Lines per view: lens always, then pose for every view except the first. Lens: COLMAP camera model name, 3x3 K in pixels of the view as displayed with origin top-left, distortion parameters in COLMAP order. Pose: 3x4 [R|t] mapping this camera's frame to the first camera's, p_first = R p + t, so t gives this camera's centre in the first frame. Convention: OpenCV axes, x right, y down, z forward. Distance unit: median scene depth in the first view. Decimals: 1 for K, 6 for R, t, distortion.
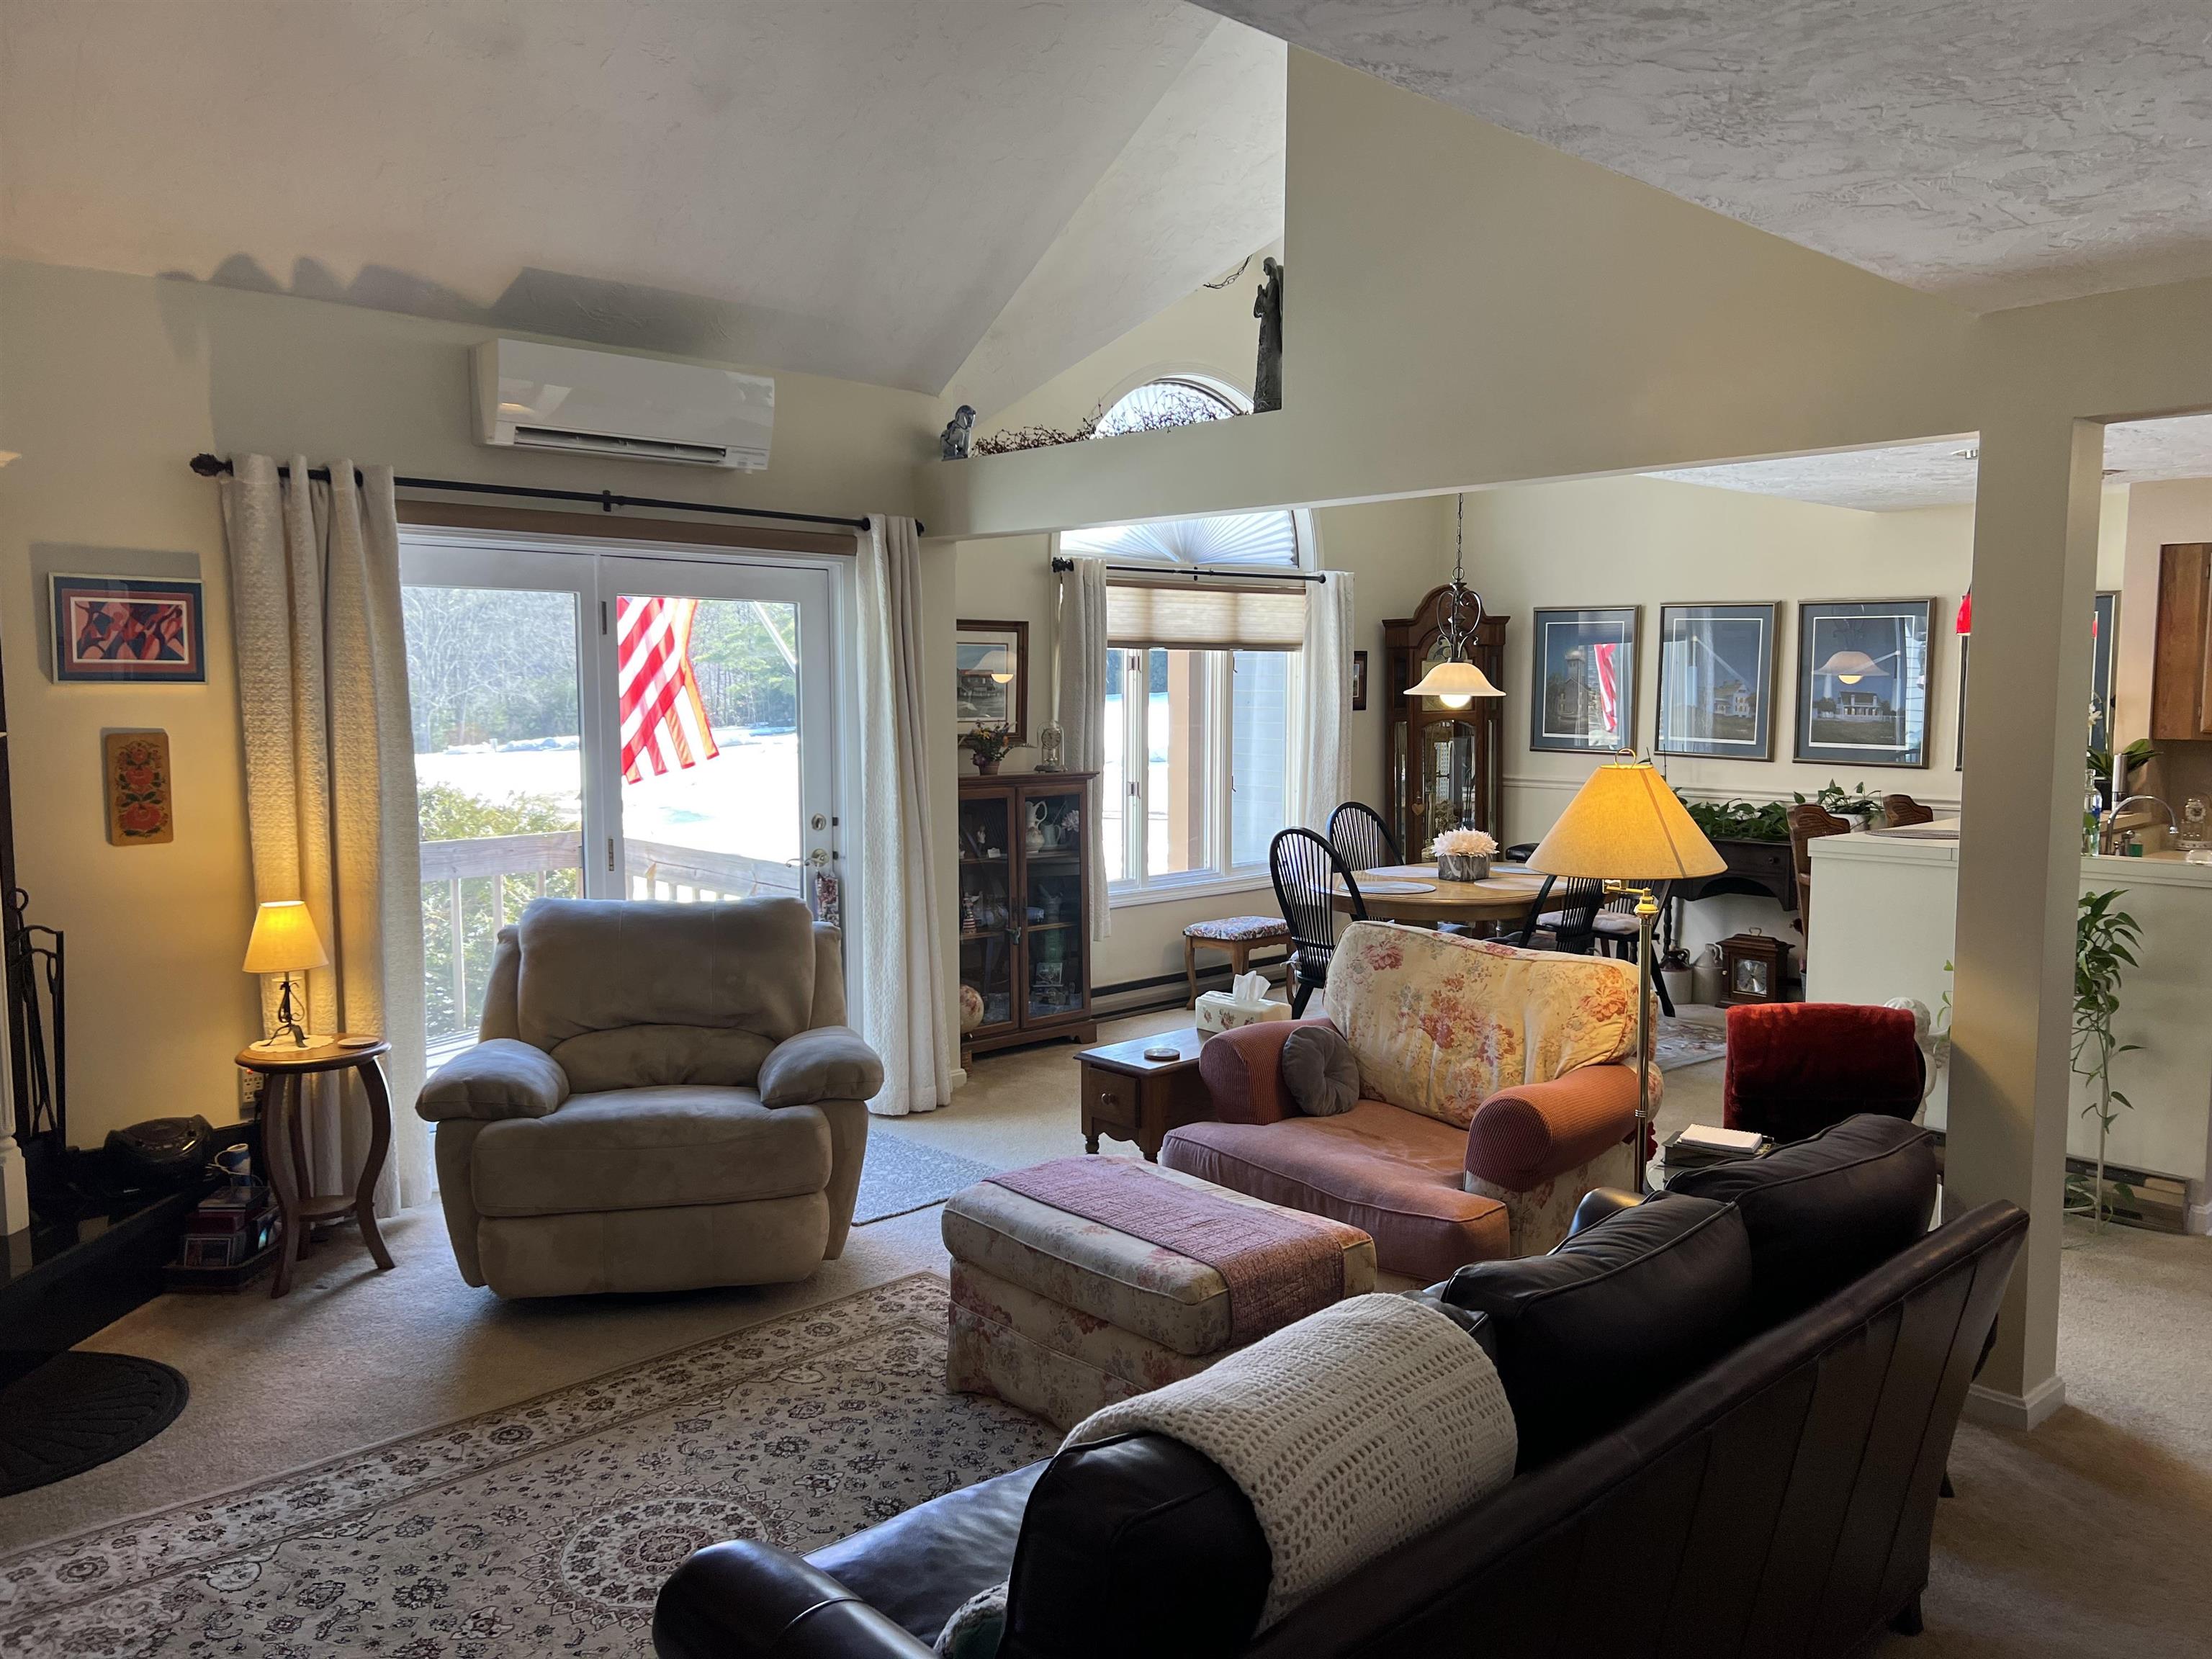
lens RADIAL K [[1670.6, 0, 1096.9], [0, 1670.6, 835.5], [0, 0, 1]] dist [0.034269, -0.023273]
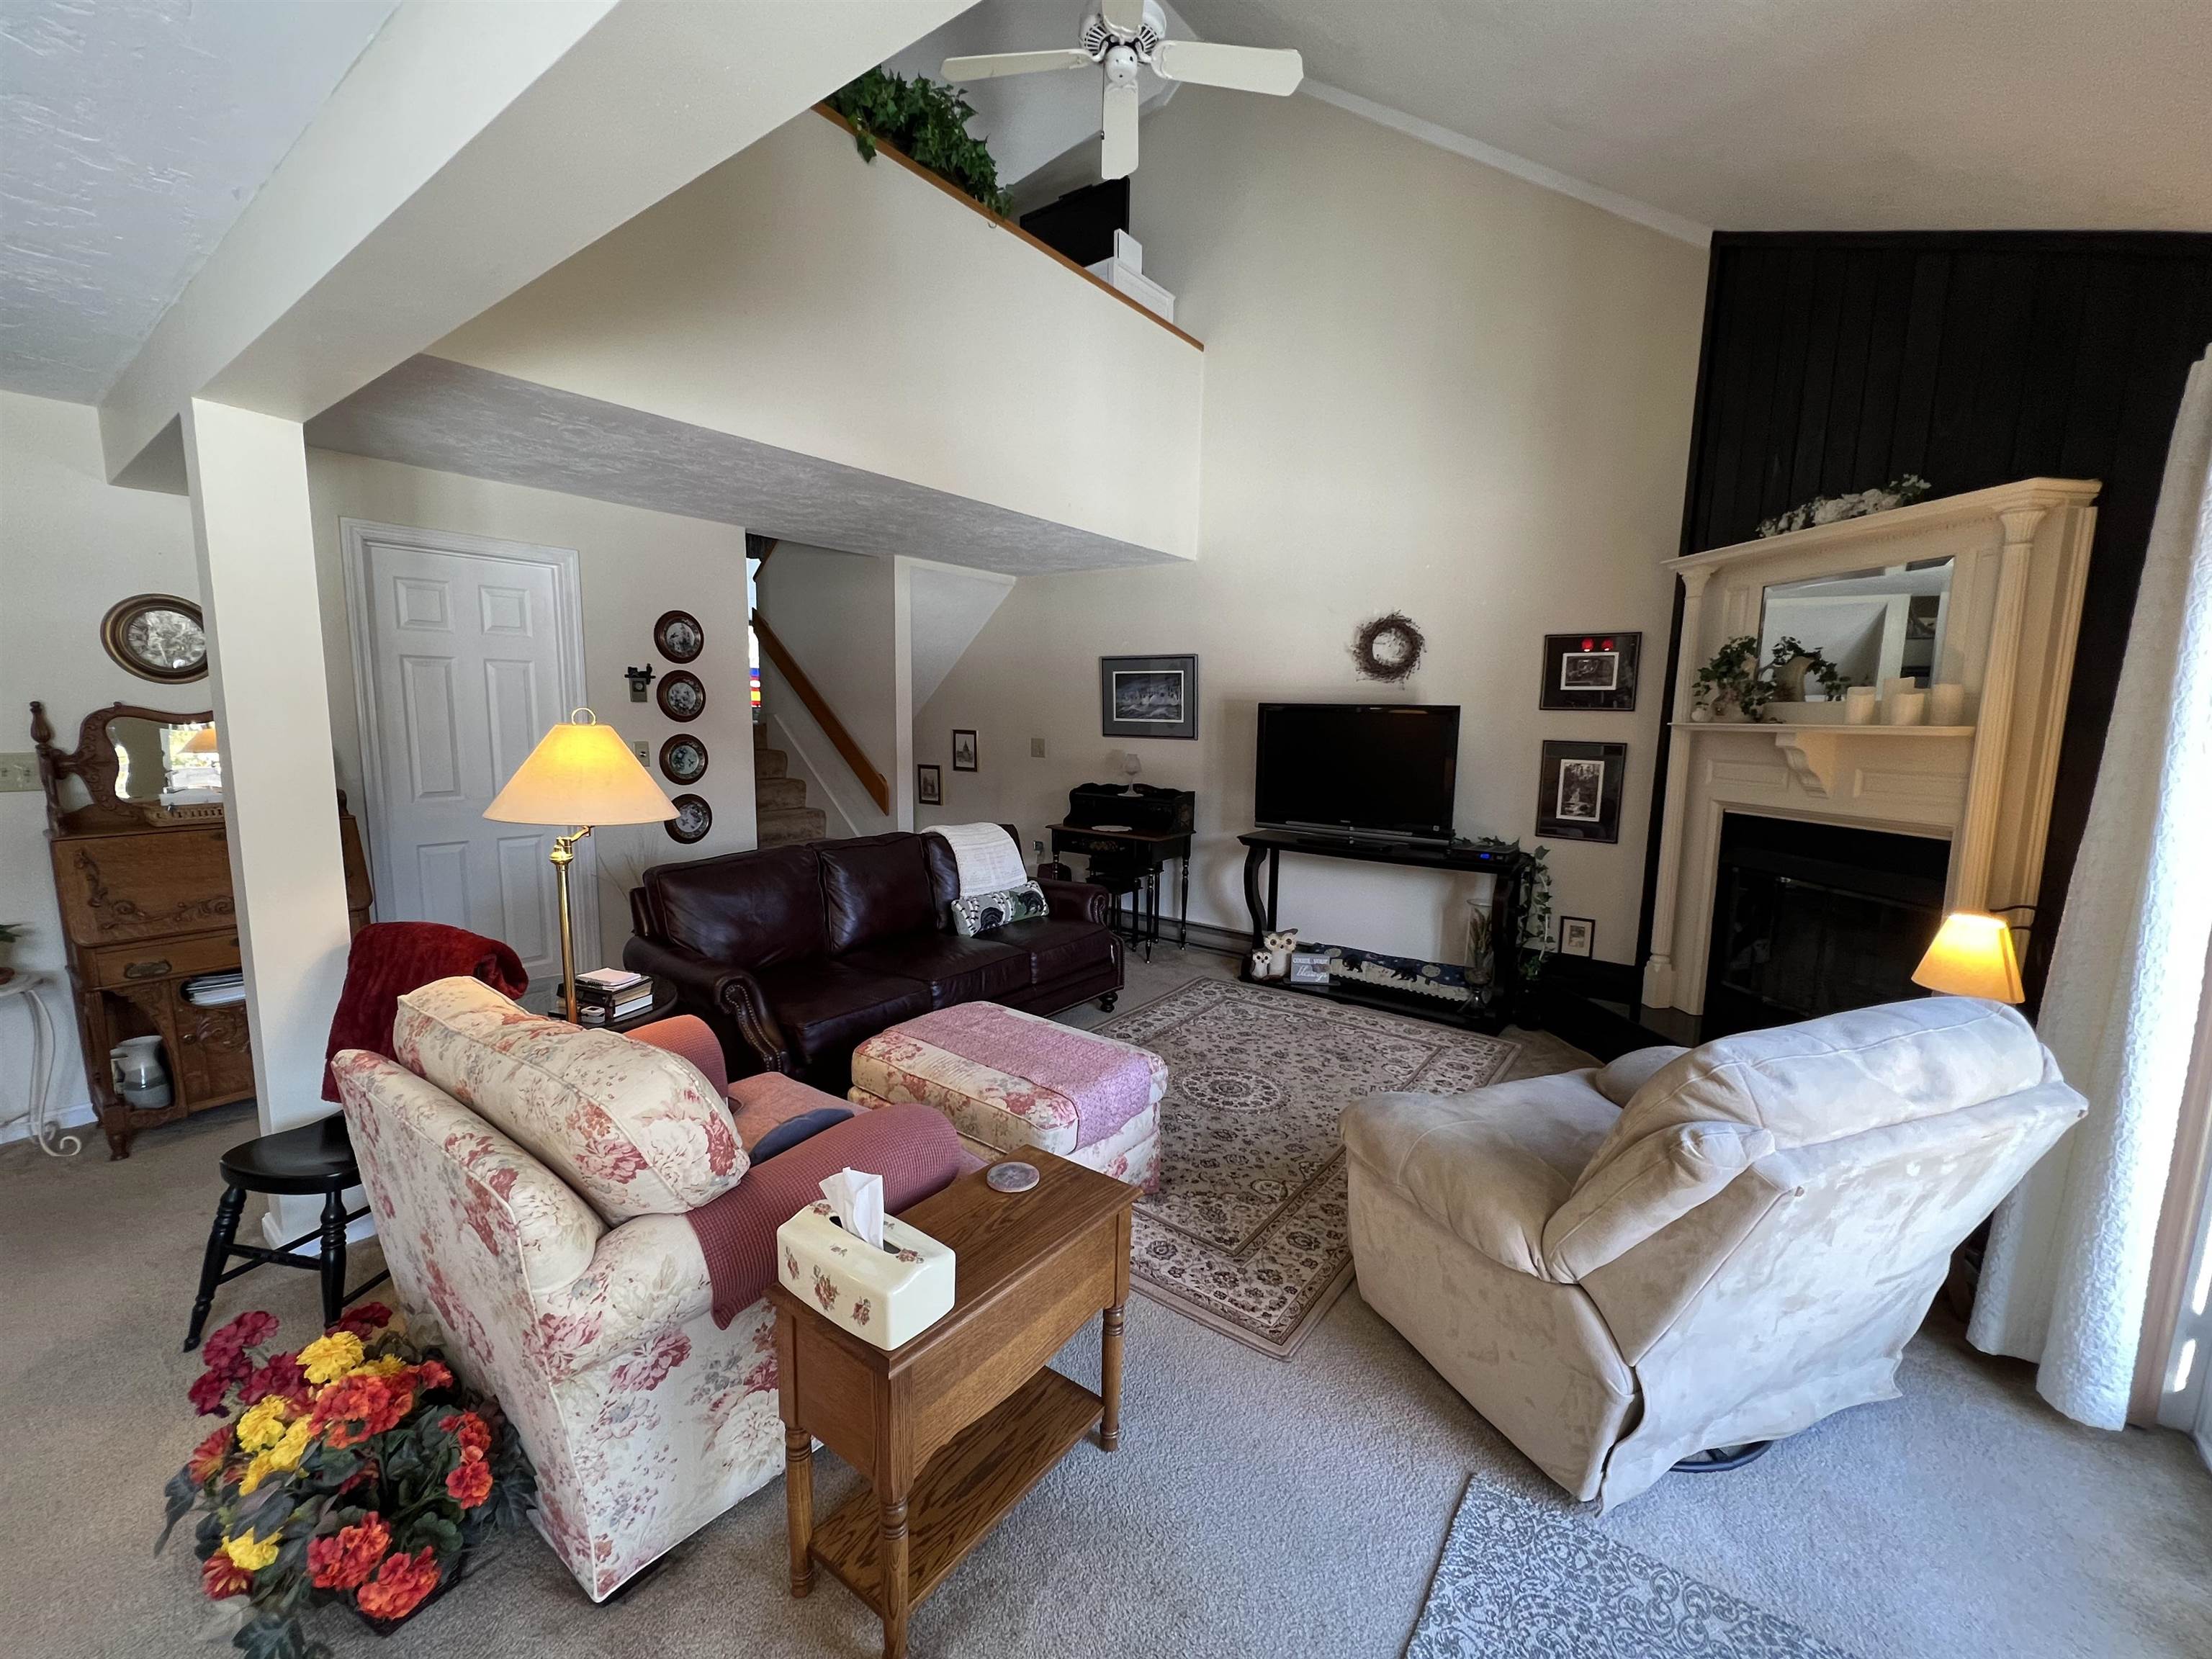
lens RADIAL K [[911.8, 0, 1101.5], [0, 911.8, 832.6], [0, 0, 1]] dist [0.005591, -0.000197]
pose [[-0.985893, 0.004119, -0.167329, 0.061860], [-0.033658, 0.974398, 0.222297, -0.090872], [0.163961, 0.224793, -0.960513, 1.255191]]
